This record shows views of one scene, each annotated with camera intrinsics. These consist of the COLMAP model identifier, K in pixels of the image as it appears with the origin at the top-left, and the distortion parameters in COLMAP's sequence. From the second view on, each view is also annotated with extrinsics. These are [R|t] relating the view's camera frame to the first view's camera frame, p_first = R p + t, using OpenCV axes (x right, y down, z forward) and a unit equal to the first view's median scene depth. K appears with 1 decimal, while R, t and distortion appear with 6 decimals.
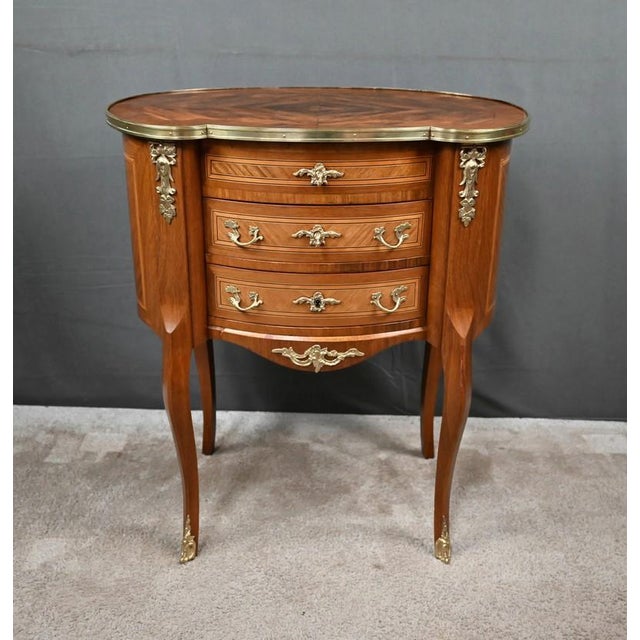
lens RADIAL K [[794.4, 0, 320.0], [0, 794.4, 320.0], [0, 0, 1]] dist [0.011730, 0.030374]
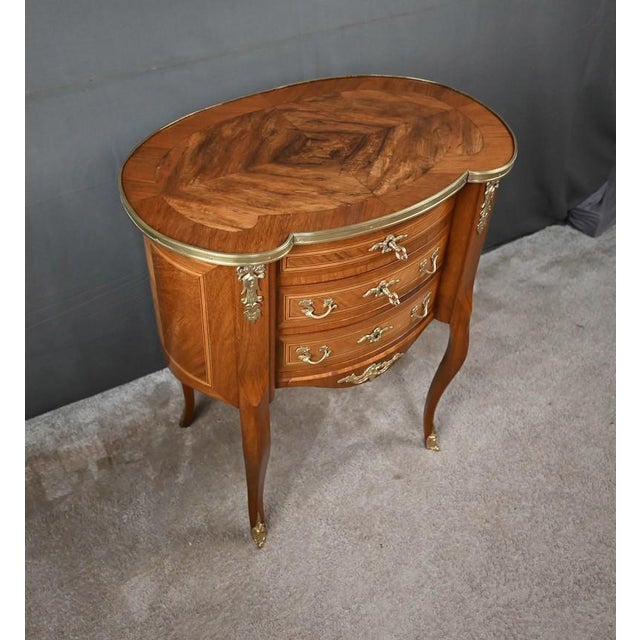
lens RADIAL K [[699.1, 0, 272.0], [0, 699.1, 292.8], [0, 0, 1]] dist [0.006000, 0.004737]
pose [[0.869327, -0.339723, 0.358970, -0.415546], [0.205694, 0.909109, 0.362230, -0.414636], [-0.449401, -0.241058, 0.860192, 0.213304]]
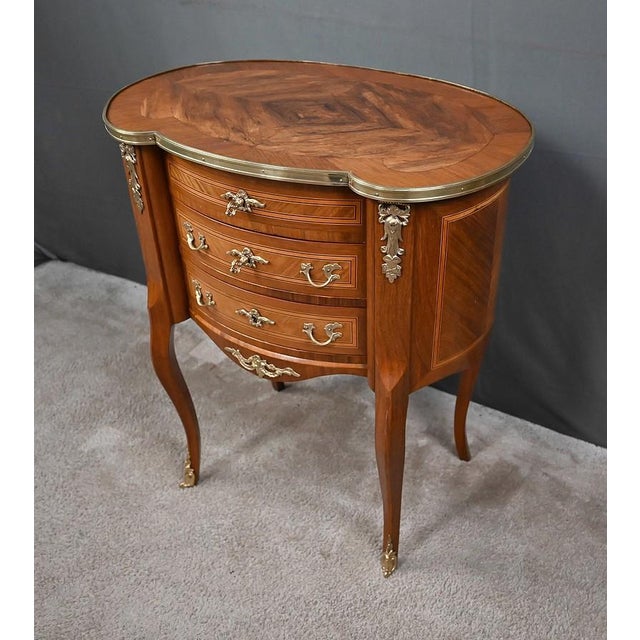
lens RADIAL K [[735.7, 0, 348.1], [0, 735.7, 343.2], [0, 0, 1]] dist [0.010930, 0.016688]
pose [[0.876333, 0.269446, -0.399298, 0.434917], [-0.170178, 0.948647, 0.266660, -0.235626], [0.450644, -0.165731, 0.877185, 0.203515]]
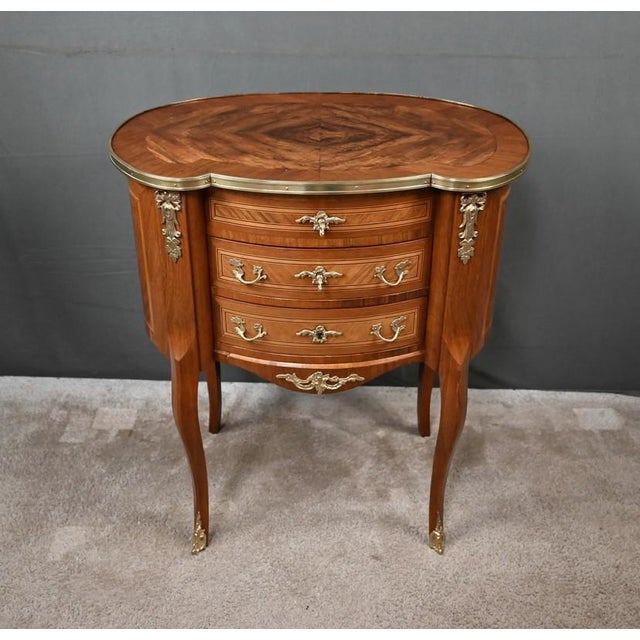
lens RADIAL K [[792.5, 0, 308.0], [0, 792.5, 303.8], [0, 0, 1]] dist [0.015225, 0.026401]
pose [[0.999920, -0.003205, -0.012224, -0.005134], [0.004826, 0.990835, 0.134991, -0.181315], [0.011680, -0.135039, 0.990771, -0.017899]]
